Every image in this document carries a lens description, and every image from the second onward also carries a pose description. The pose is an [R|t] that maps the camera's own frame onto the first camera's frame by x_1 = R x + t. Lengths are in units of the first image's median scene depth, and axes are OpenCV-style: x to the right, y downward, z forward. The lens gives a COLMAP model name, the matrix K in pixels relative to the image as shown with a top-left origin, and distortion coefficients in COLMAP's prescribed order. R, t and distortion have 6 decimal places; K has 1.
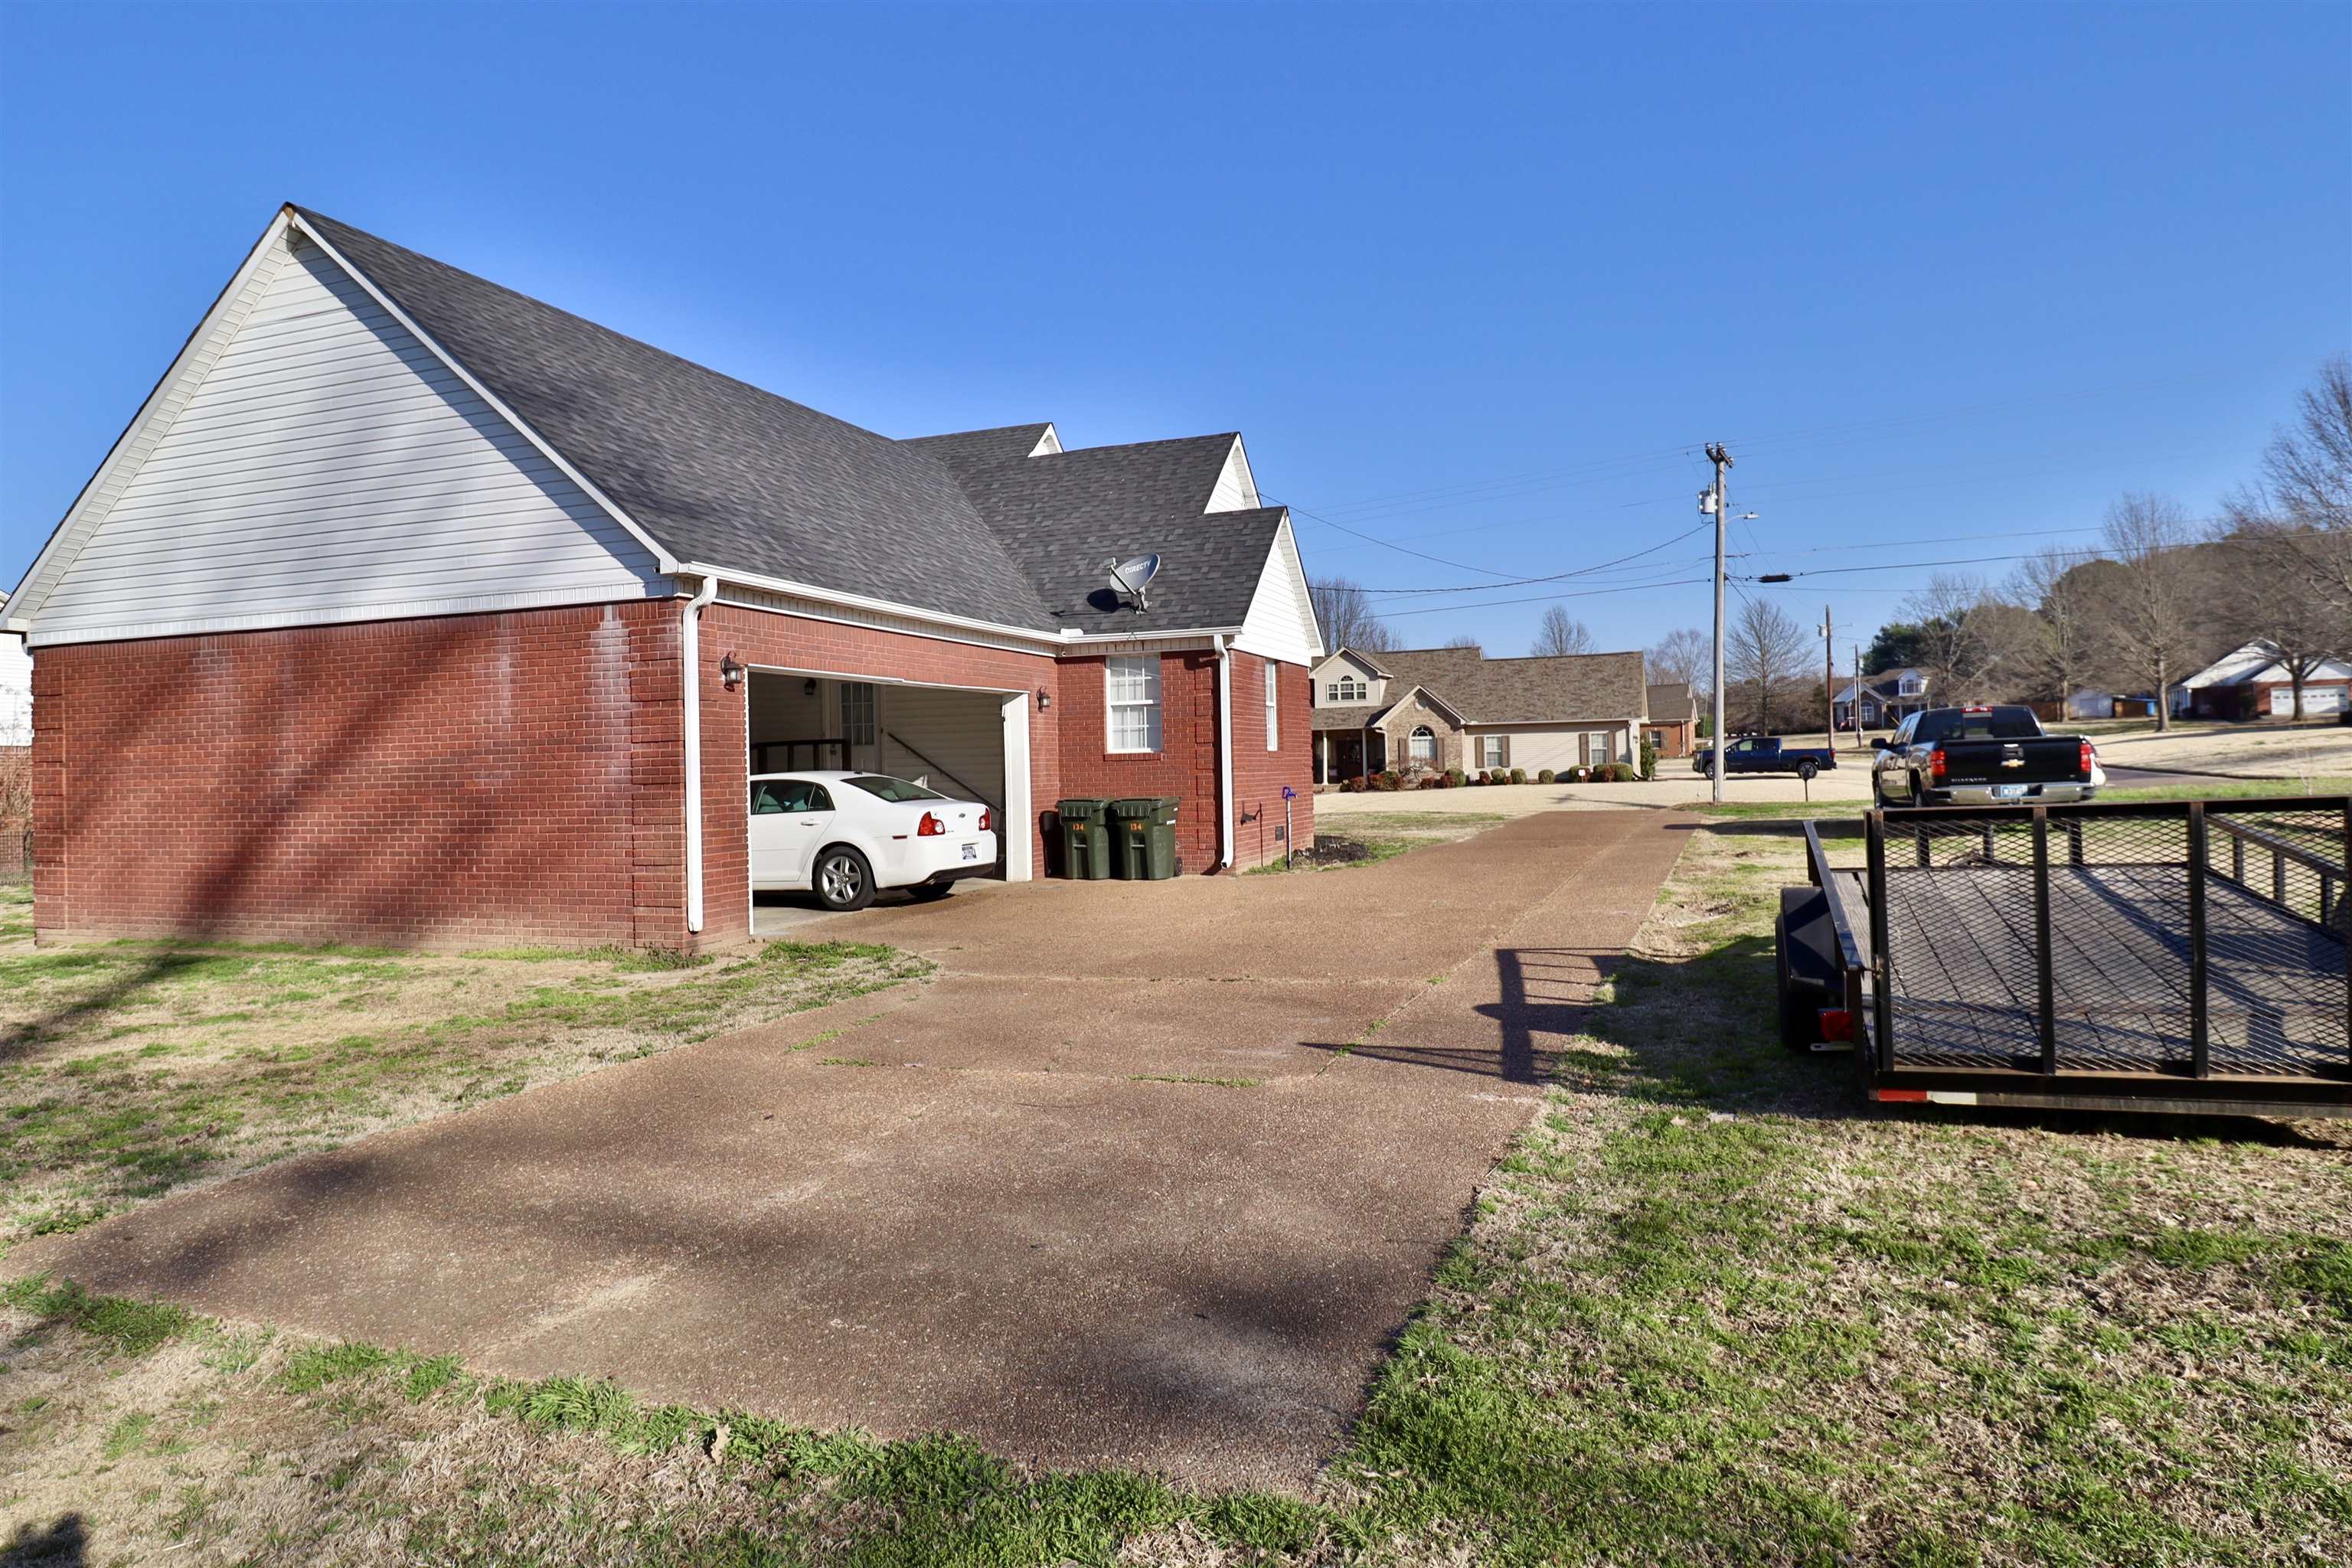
lens RADIAL K [[1320.0, 0, 1185.6], [0, 1320.0, 755.1], [0, 0, 1]] dist [0.001601, -0.017249]
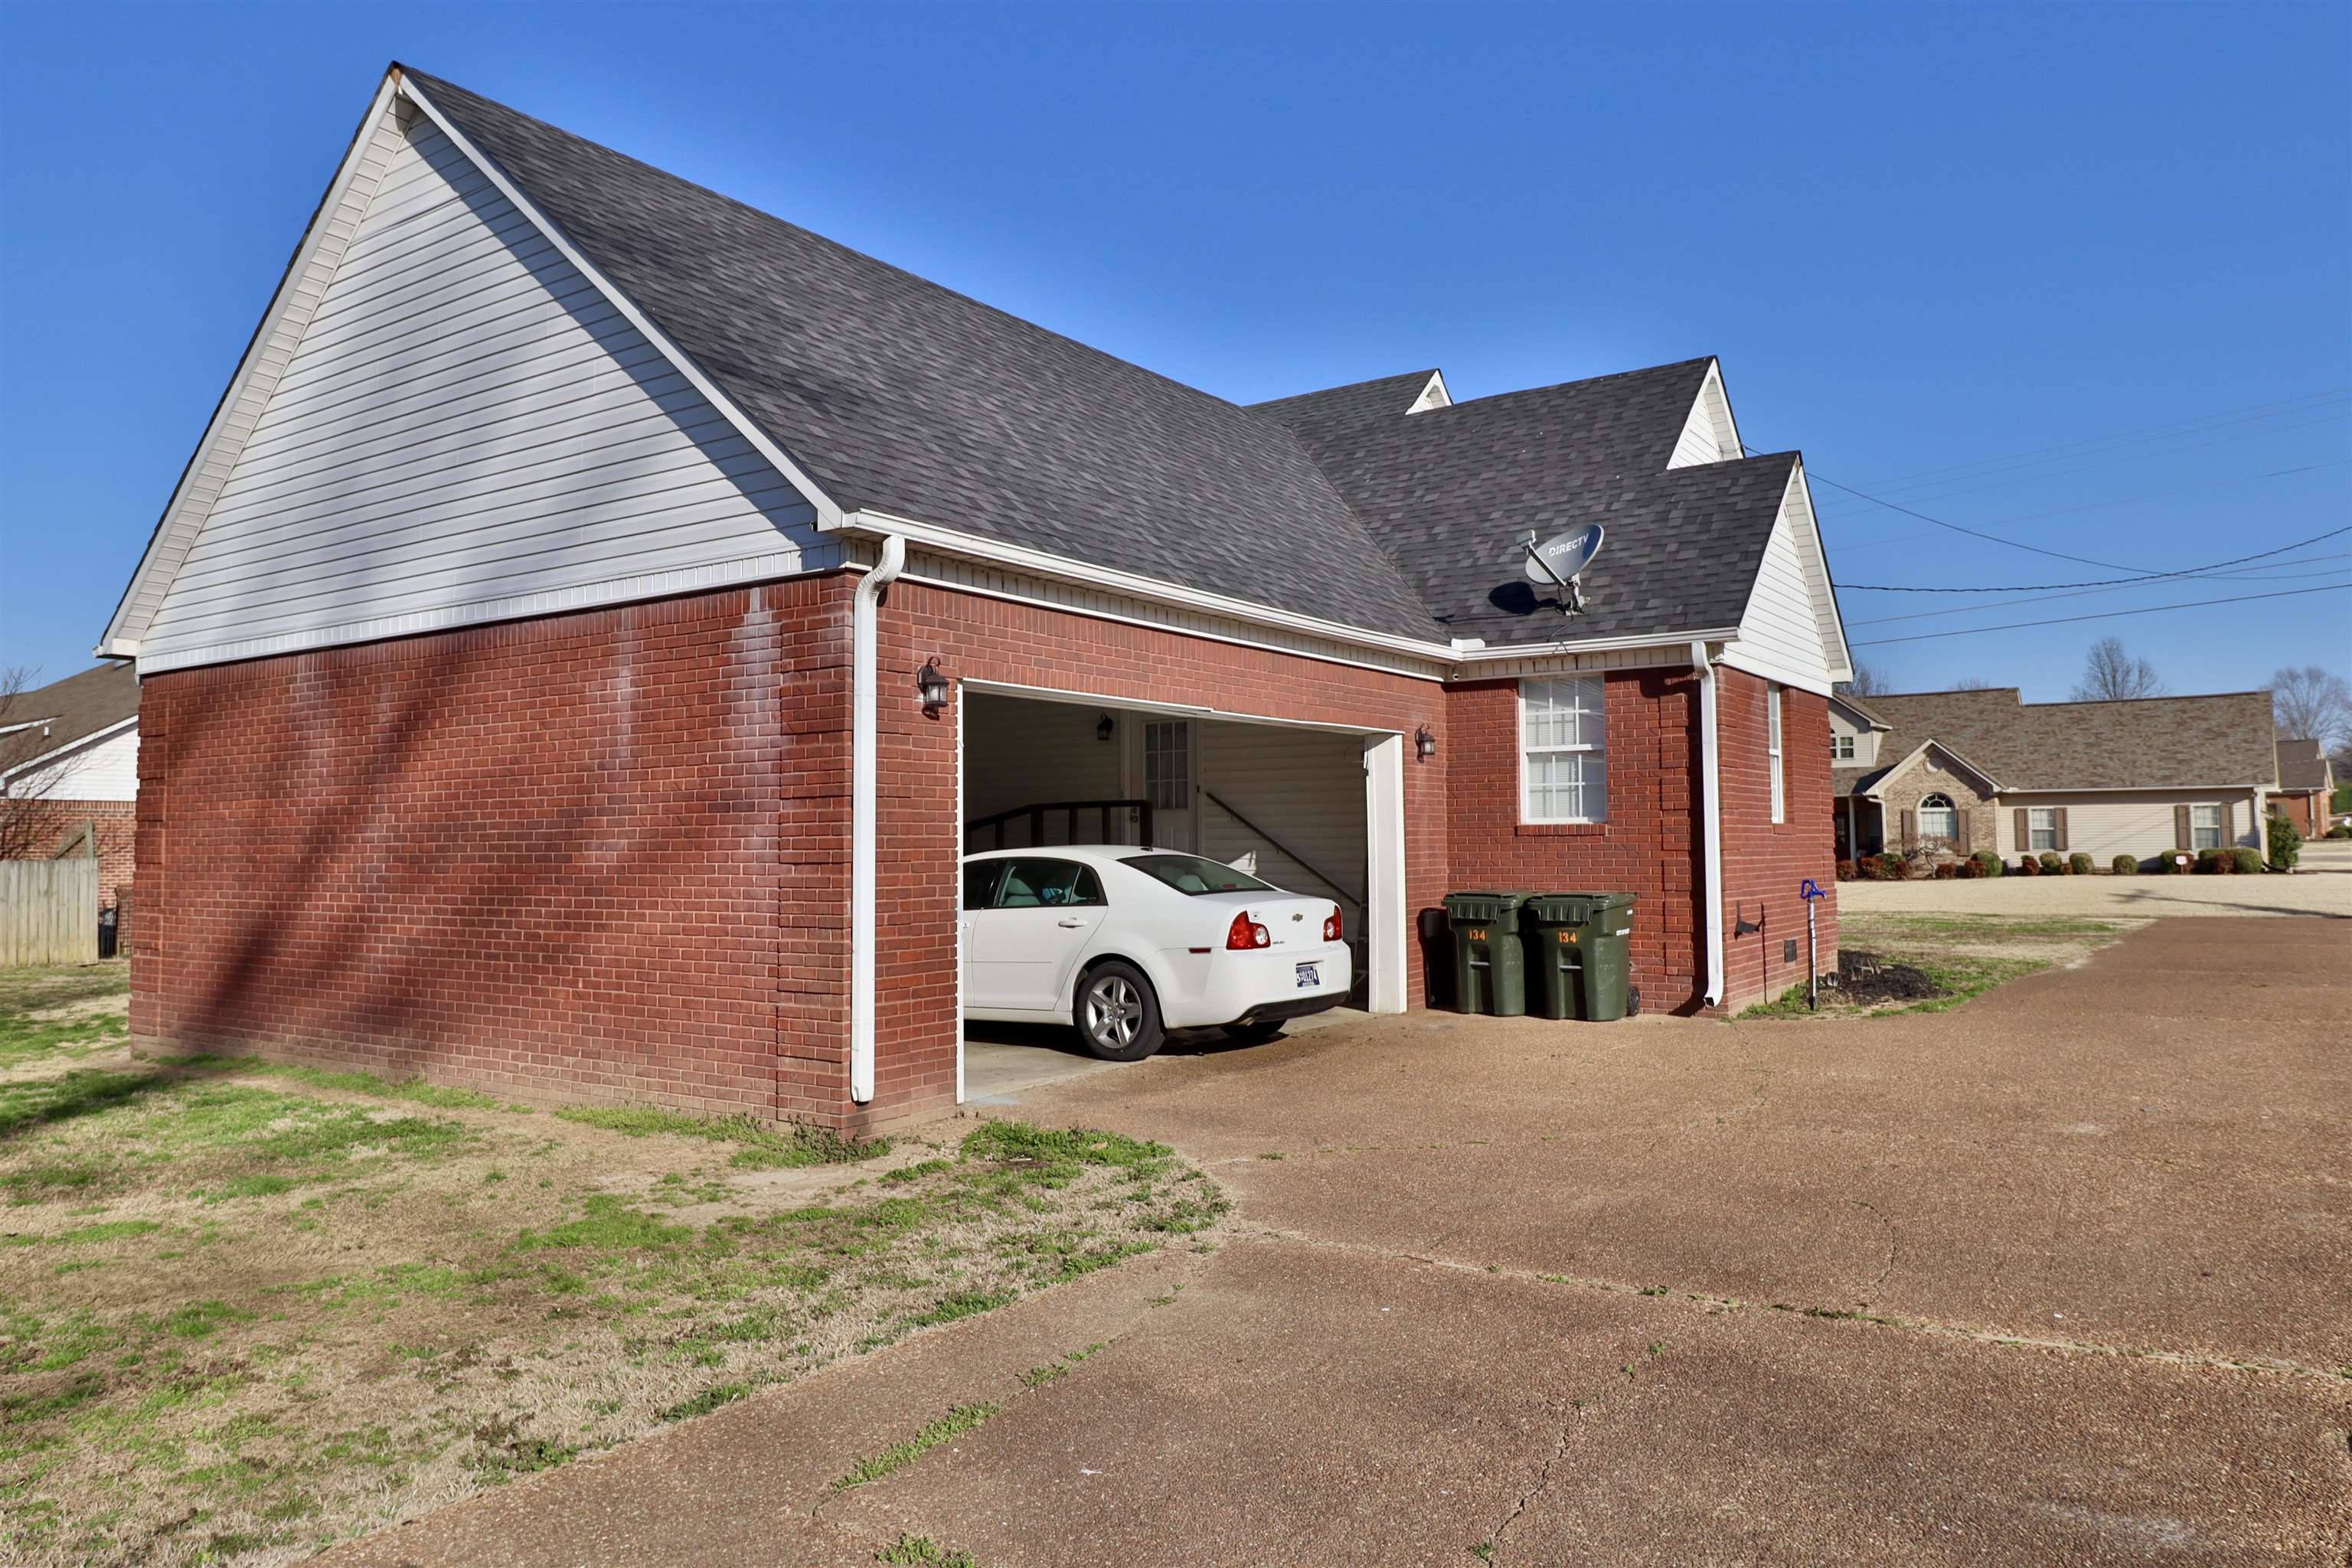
lens RADIAL K [[1585.9, 0, 1183.5], [0, 1585.9, 754.0], [0, 0, 1]] dist [0.006081, -0.000026]
pose [[0.966810, -0.000425, -0.255496, -0.020369], [-0.011241, 0.998959, -0.044201, 0.000530], [0.255248, 0.045606, 0.965799, 0.189339]]
